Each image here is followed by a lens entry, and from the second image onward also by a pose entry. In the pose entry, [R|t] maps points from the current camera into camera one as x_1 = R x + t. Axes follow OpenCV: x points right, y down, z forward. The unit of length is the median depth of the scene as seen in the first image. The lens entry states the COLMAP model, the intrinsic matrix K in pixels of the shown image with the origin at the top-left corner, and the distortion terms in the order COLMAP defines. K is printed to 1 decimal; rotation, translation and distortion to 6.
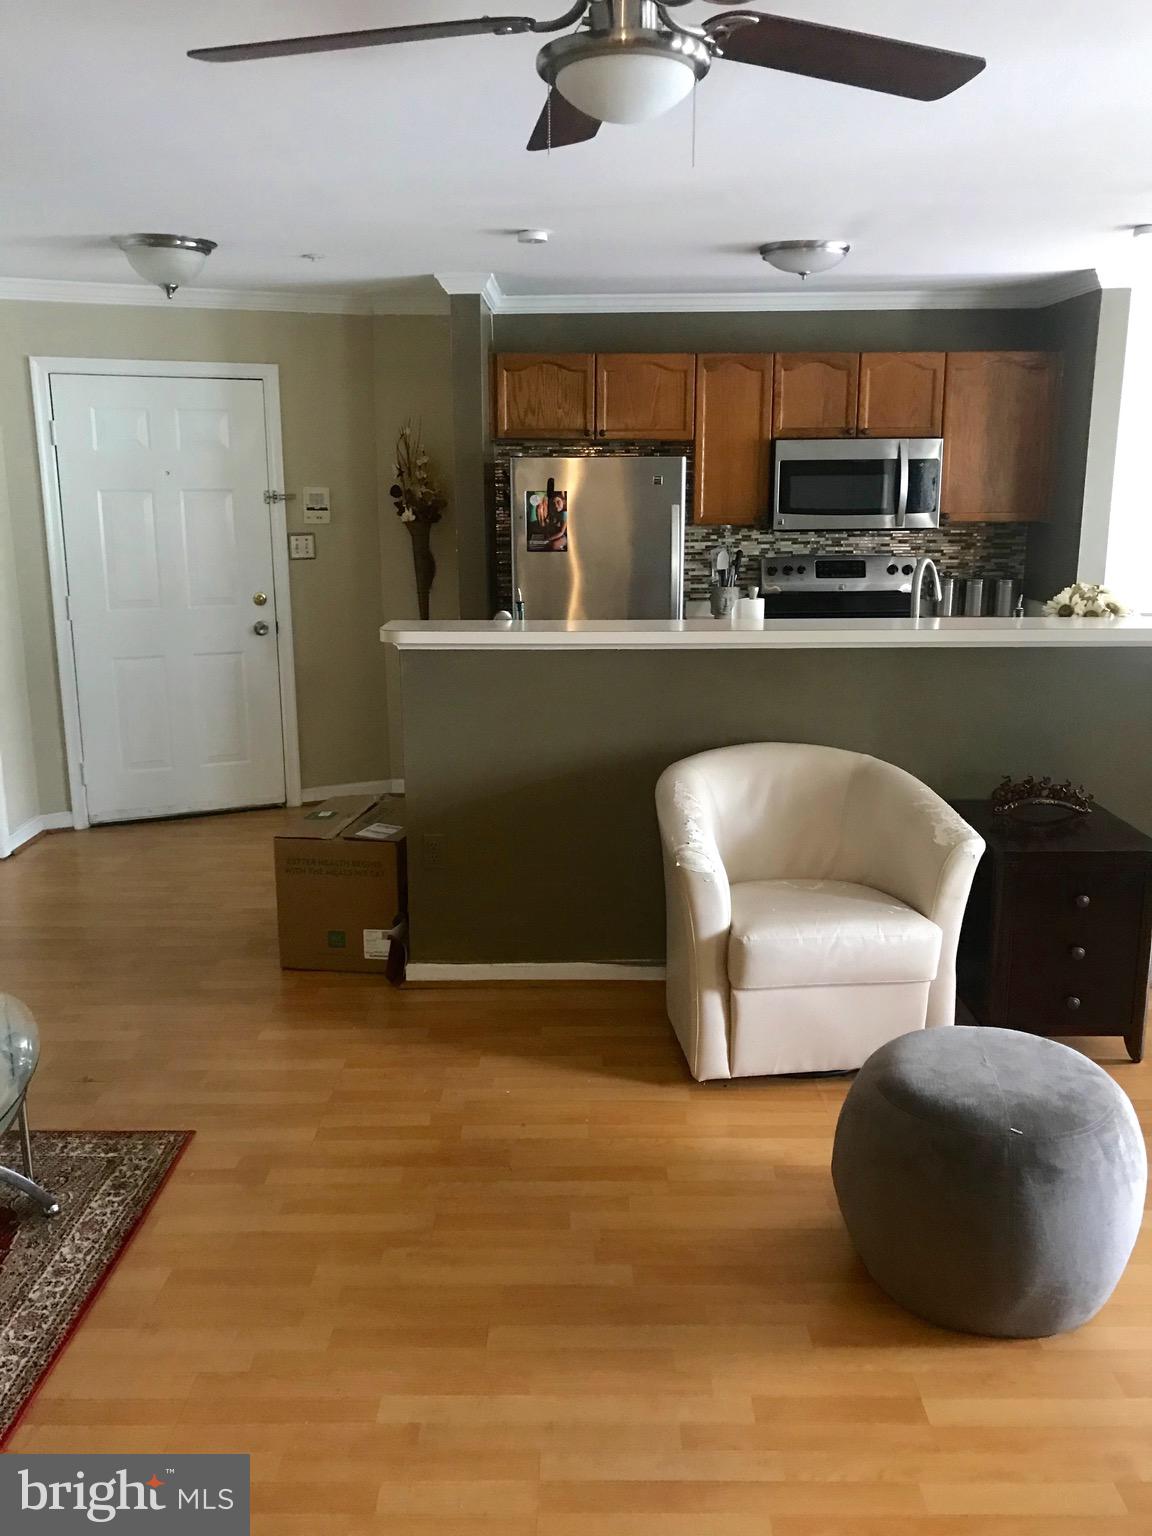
lens RADIAL K [[1263.3, 0, 578.6], [0, 1263.3, 765.7], [0, 0, 1]] dist [0.029380, -0.041098]
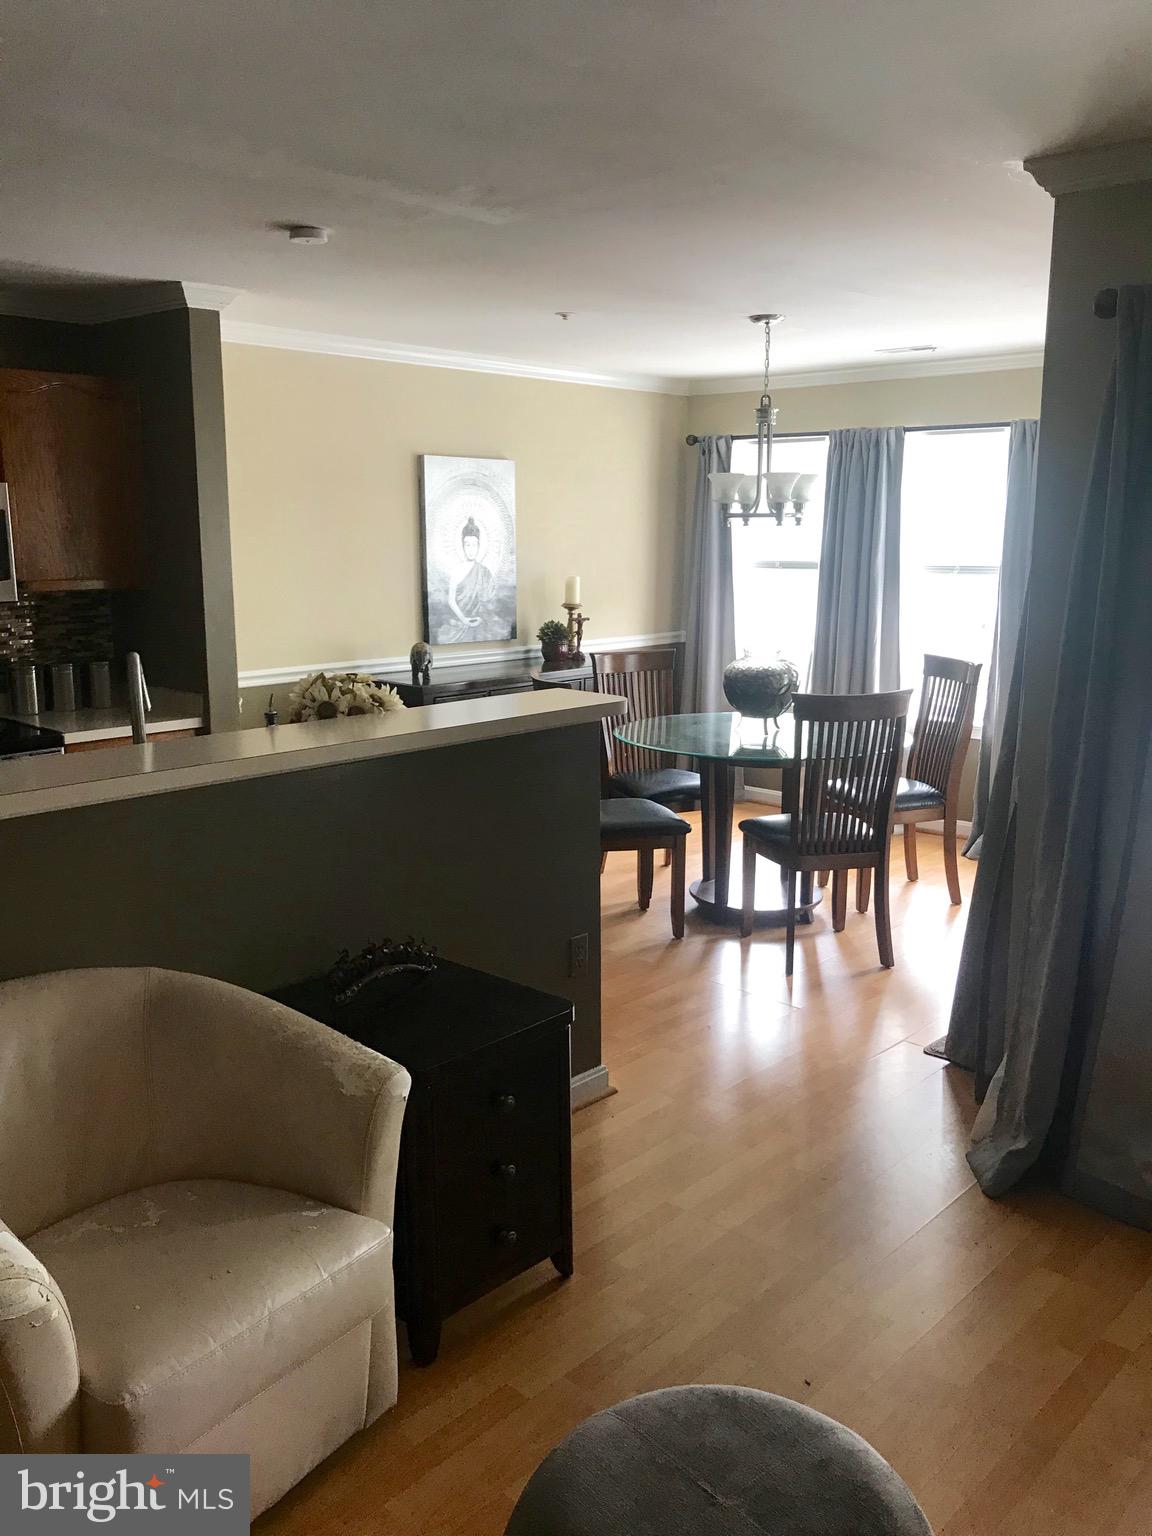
lens RADIAL K [[1263.3, 0, 578.6], [0, 1263.3, 767.7], [0, 0, 1]] dist [0.029380, -0.041098]
pose [[0.673688, -0.133523, 0.726853, -0.064947], [0.161709, 0.986342, 0.031311, -0.077402], [-0.721107, 0.096445, 0.686079, 0.328879]]
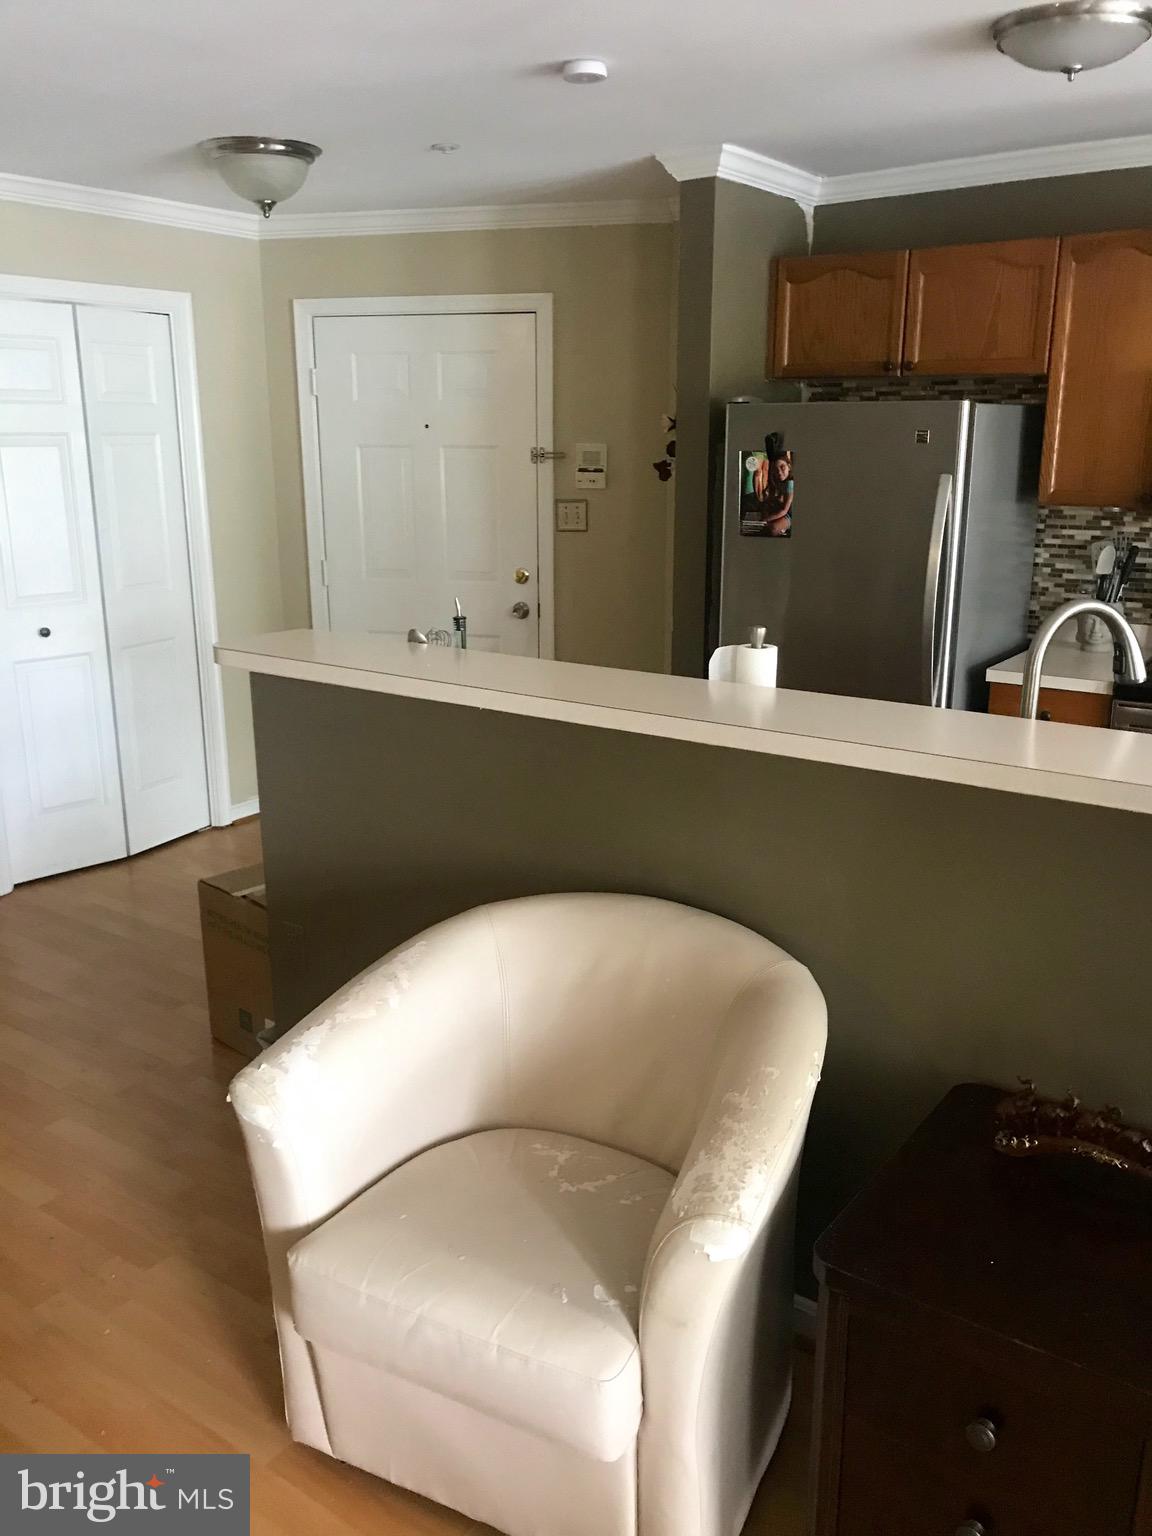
lens RADIAL K [[1263.3, 0, 575.4], [0, 1263.3, 778.2], [0, 0, 1]] dist [0.029380, -0.041098]
pose [[0.818194, 0.153431, -0.554092, 0.364451], [-0.126135, 0.988158, 0.087371, -0.100673], [0.560936, -0.001597, 0.827858, 0.417374]]
